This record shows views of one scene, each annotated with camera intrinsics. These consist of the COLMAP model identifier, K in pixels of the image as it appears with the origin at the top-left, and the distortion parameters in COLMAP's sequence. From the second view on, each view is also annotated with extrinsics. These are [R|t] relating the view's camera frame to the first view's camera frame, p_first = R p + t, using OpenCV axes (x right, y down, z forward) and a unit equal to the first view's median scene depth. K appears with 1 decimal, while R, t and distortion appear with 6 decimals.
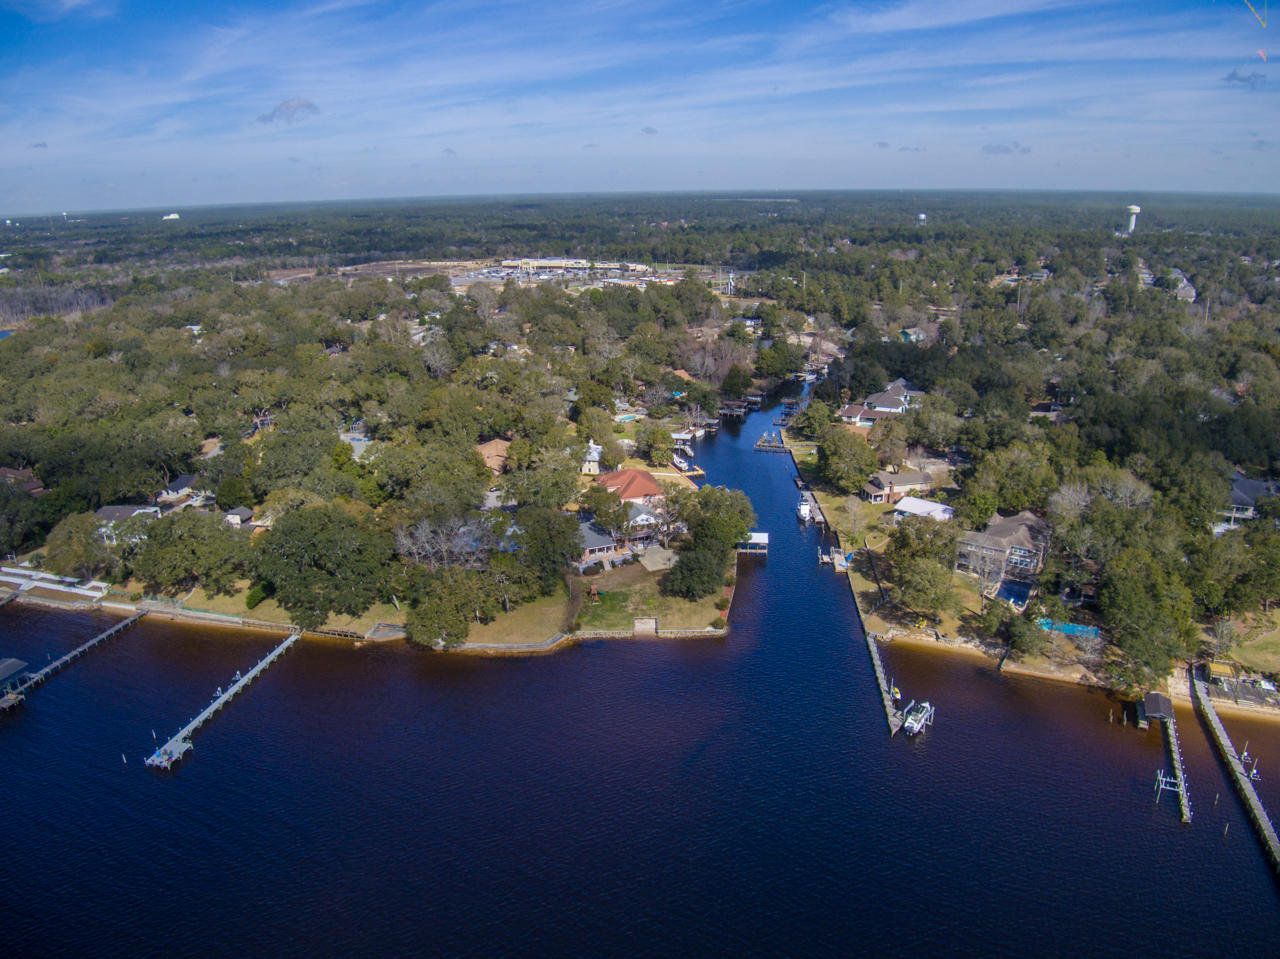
lens RADIAL K [[863.3, 0, 646.4], [0, 863.3, 476.6], [0, 0, 1]] dist [-0.087767, 0.014939]
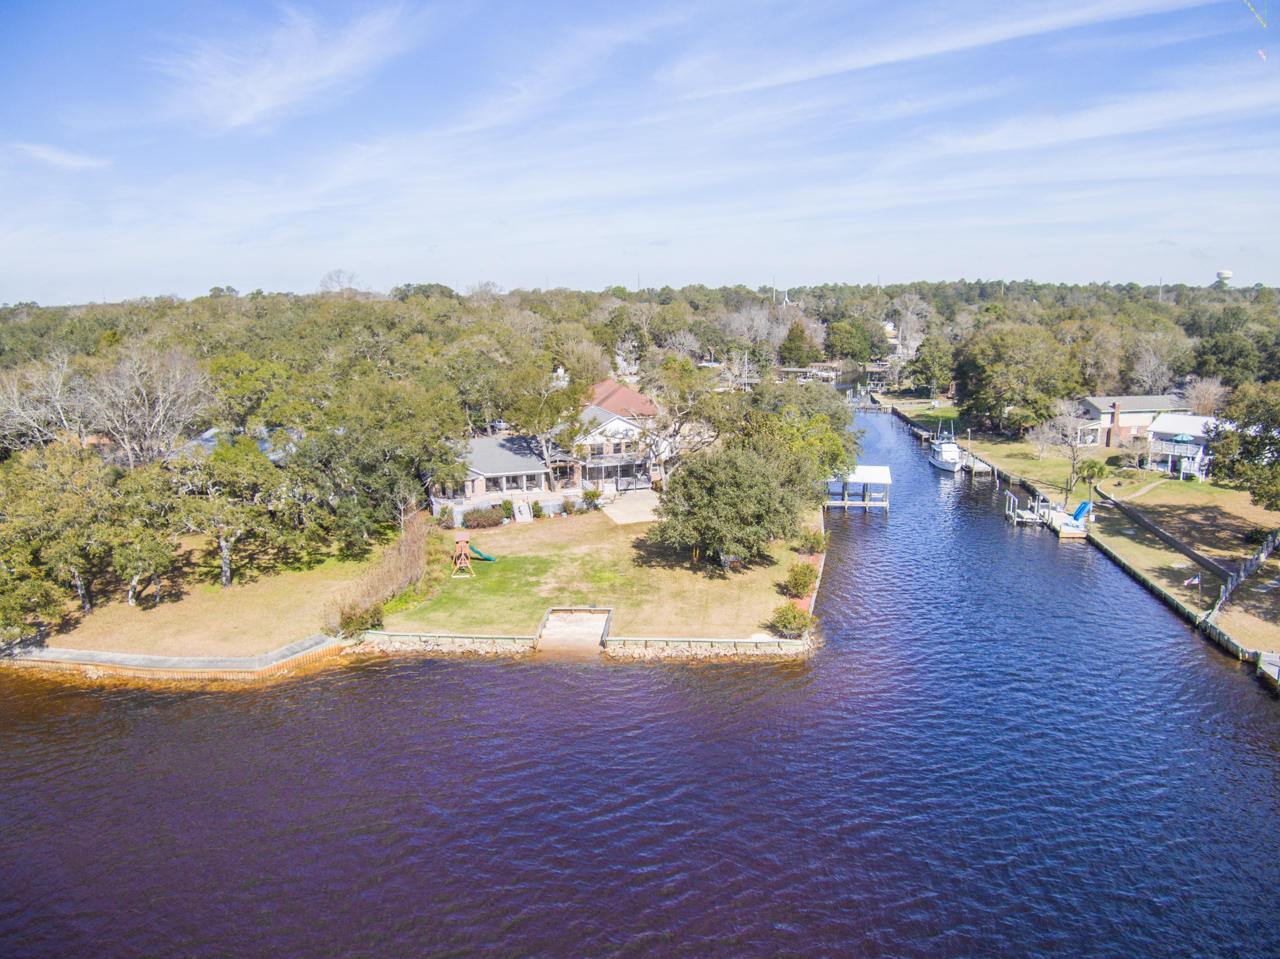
lens RADIAL K [[863.3, 0, 646.4], [0, 863.3, 476.6], [0, 0, 1]] dist [-0.087767, 0.014939]
pose [[0.998277, 0.016451, -0.056316, 0.042011], [-0.023130, 0.992496, -0.120072, 0.141041], [0.053918, 0.121167, 0.991167, 0.595655]]
